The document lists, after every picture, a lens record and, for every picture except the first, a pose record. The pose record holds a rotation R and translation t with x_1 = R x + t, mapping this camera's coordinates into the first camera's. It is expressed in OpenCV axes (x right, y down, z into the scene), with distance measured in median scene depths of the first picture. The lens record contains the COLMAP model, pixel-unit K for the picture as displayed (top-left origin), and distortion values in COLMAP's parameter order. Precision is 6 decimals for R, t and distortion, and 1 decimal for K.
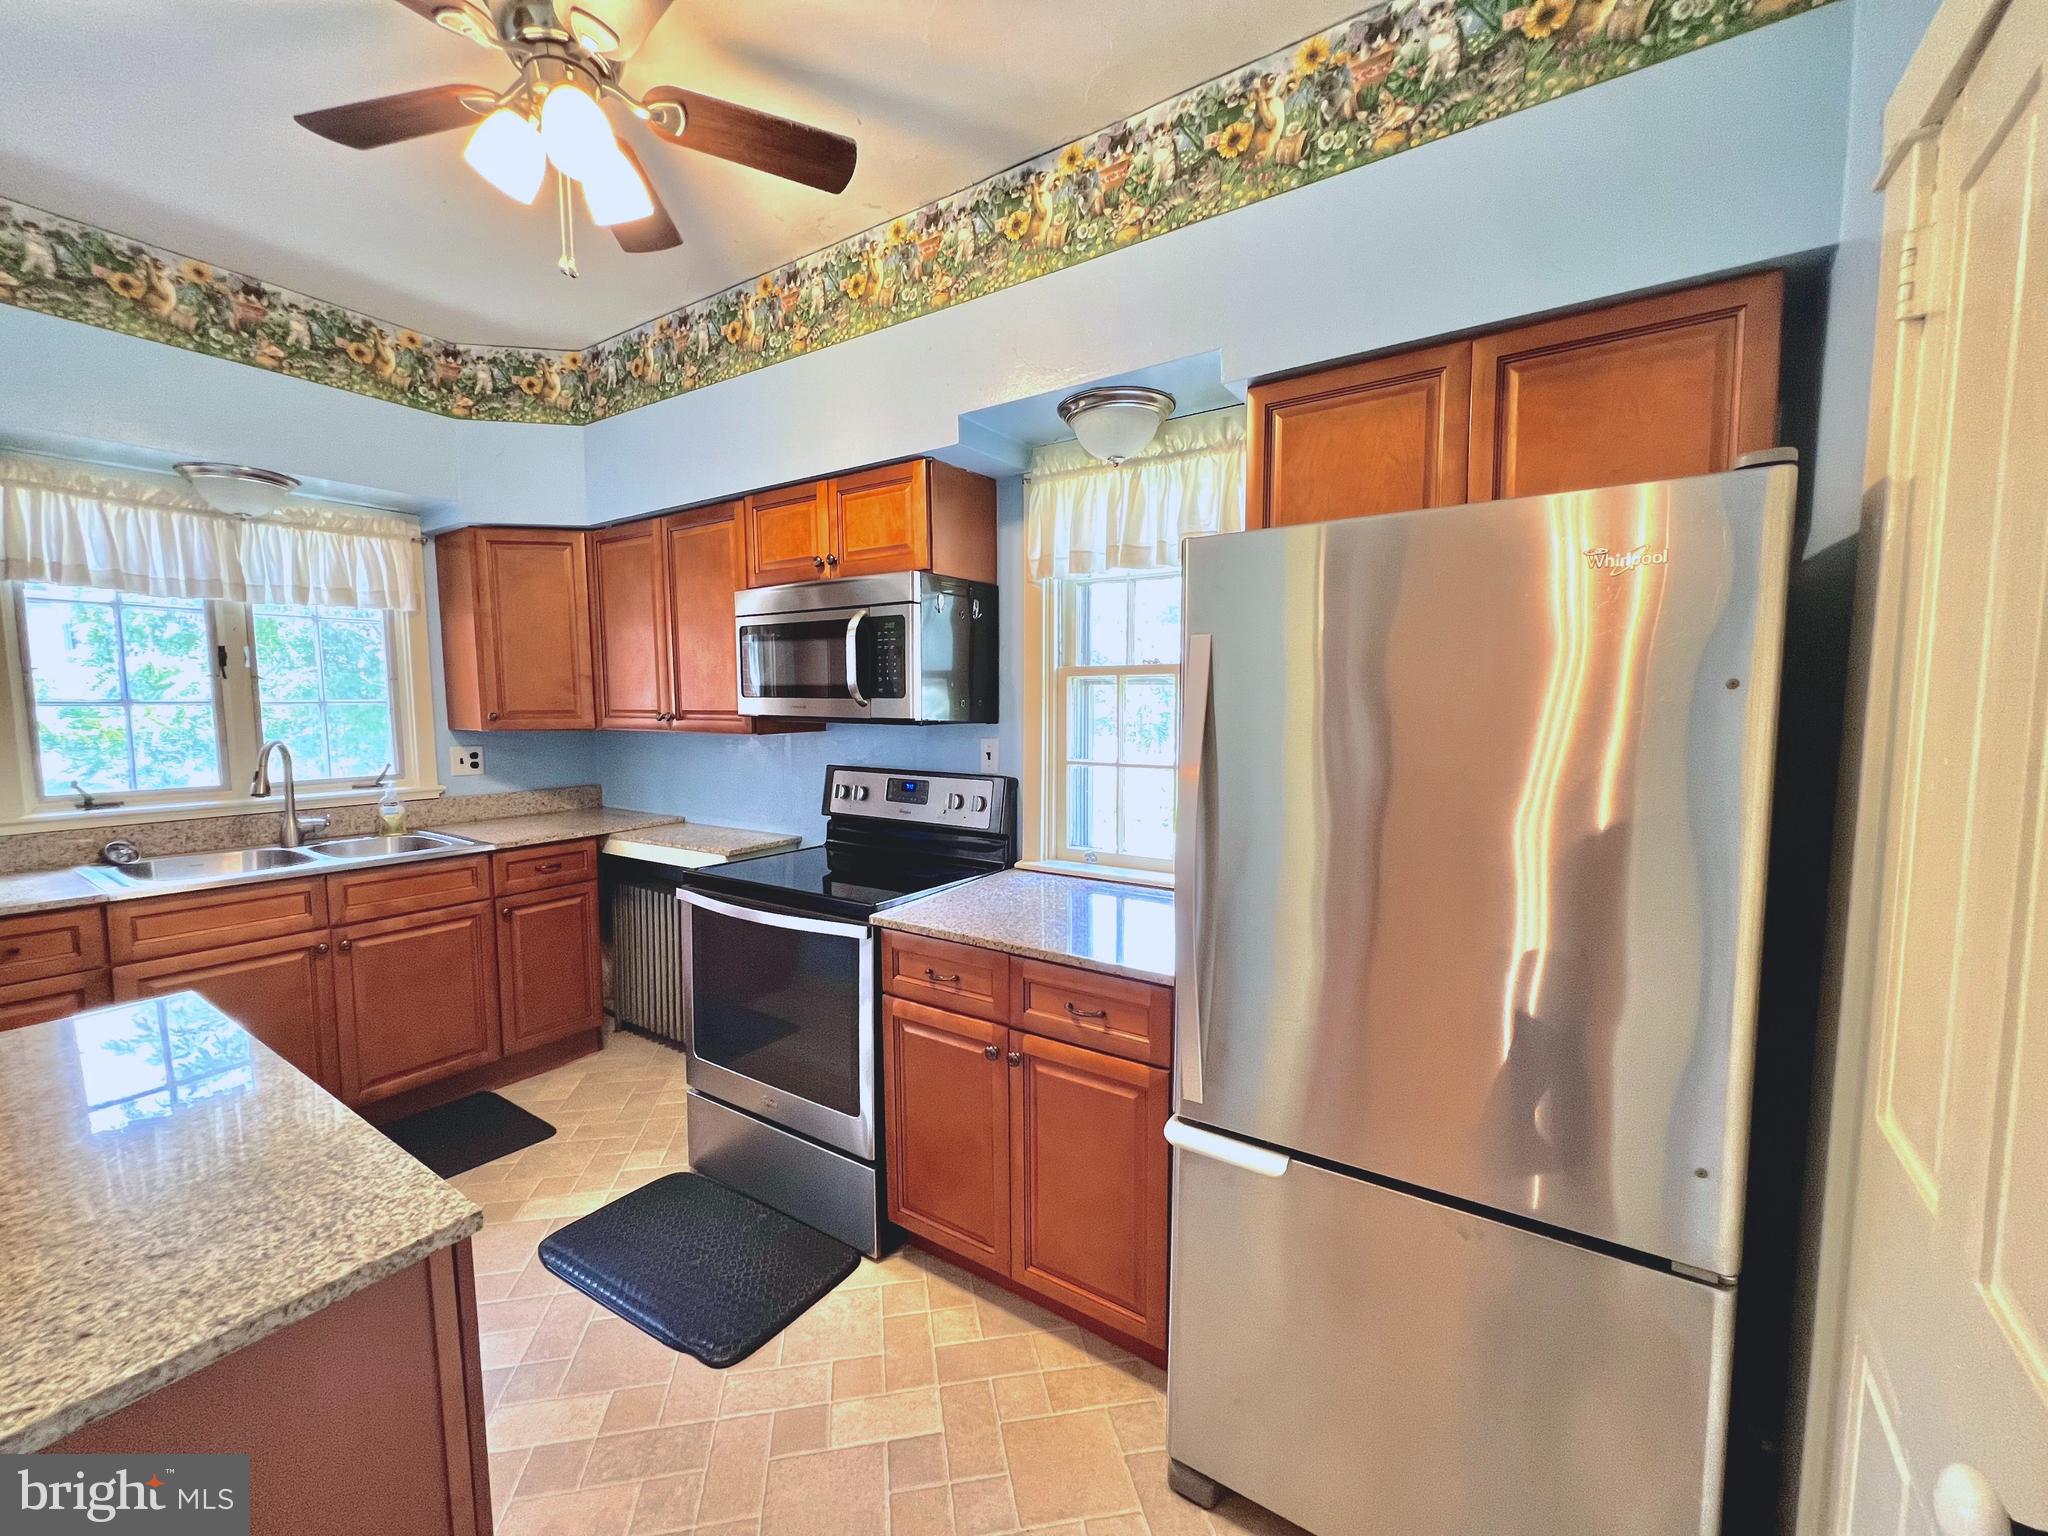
lens RADIAL K [[818.7, 0, 1022.3], [0, 818.7, 769.7], [0, 0, 1]] dist [-0.001820, 0.000251]
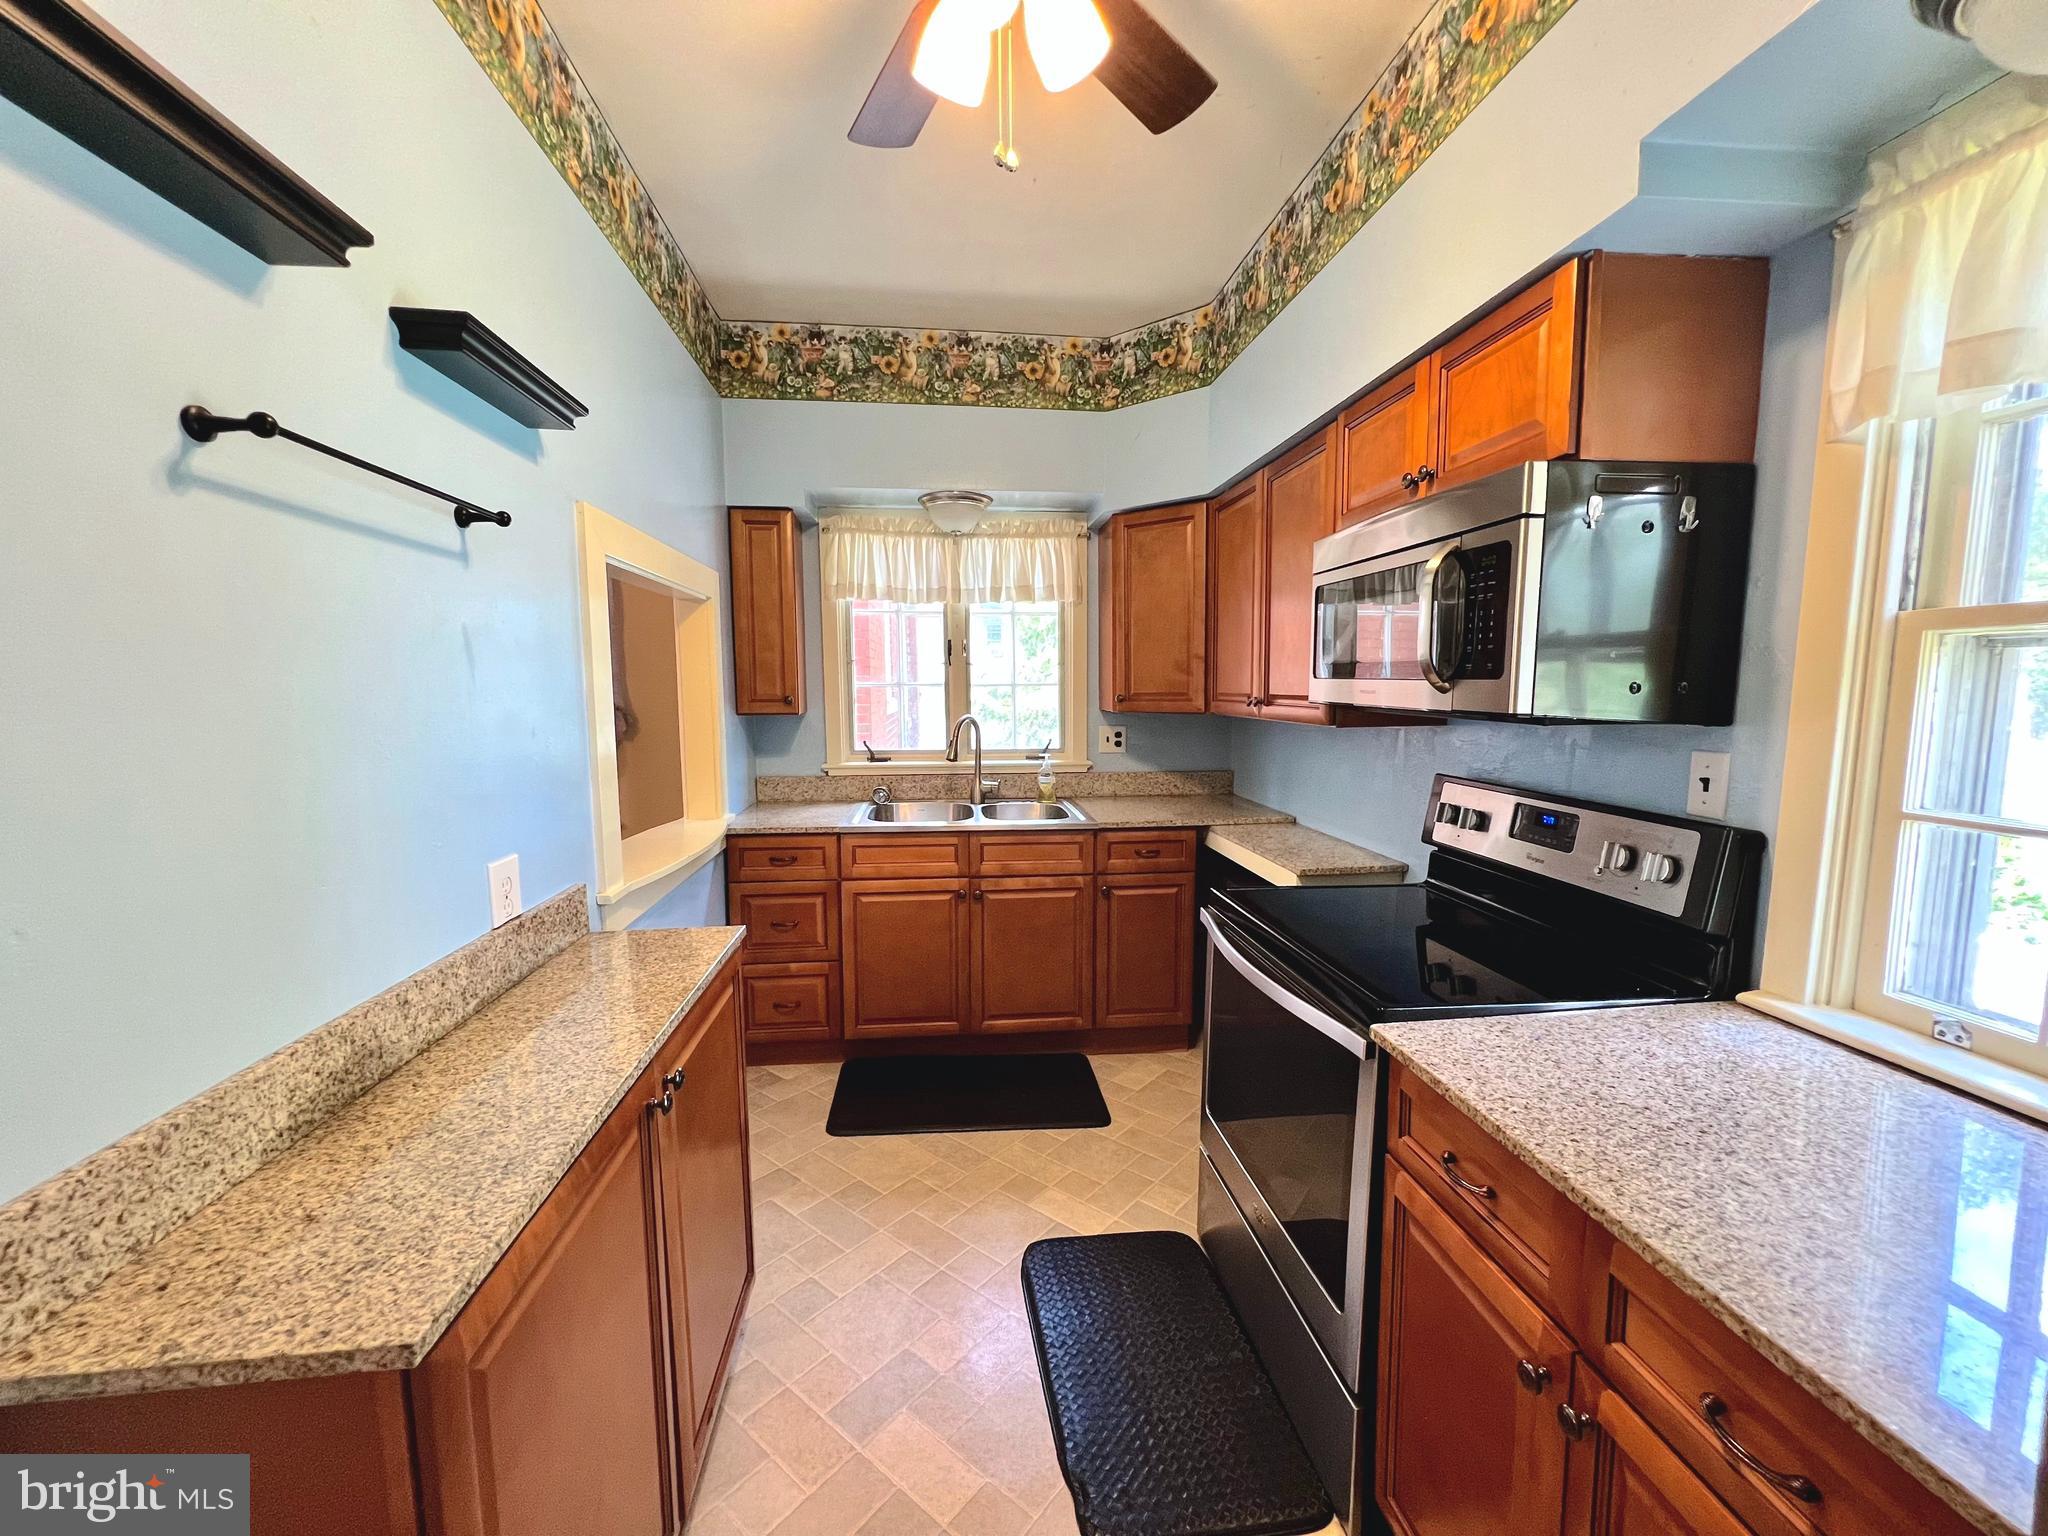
lens RADIAL K [[818.7, 0, 1022.3], [0, 818.7, 769.7], [0, 0, 1]] dist [-0.001820, 0.000251]
pose [[0.640821, 0.080631, -0.763445, 0.079400], [-0.062798, 0.996642, 0.052549, -0.025481], [0.765118, 0.014269, 0.643732, 0.284915]]
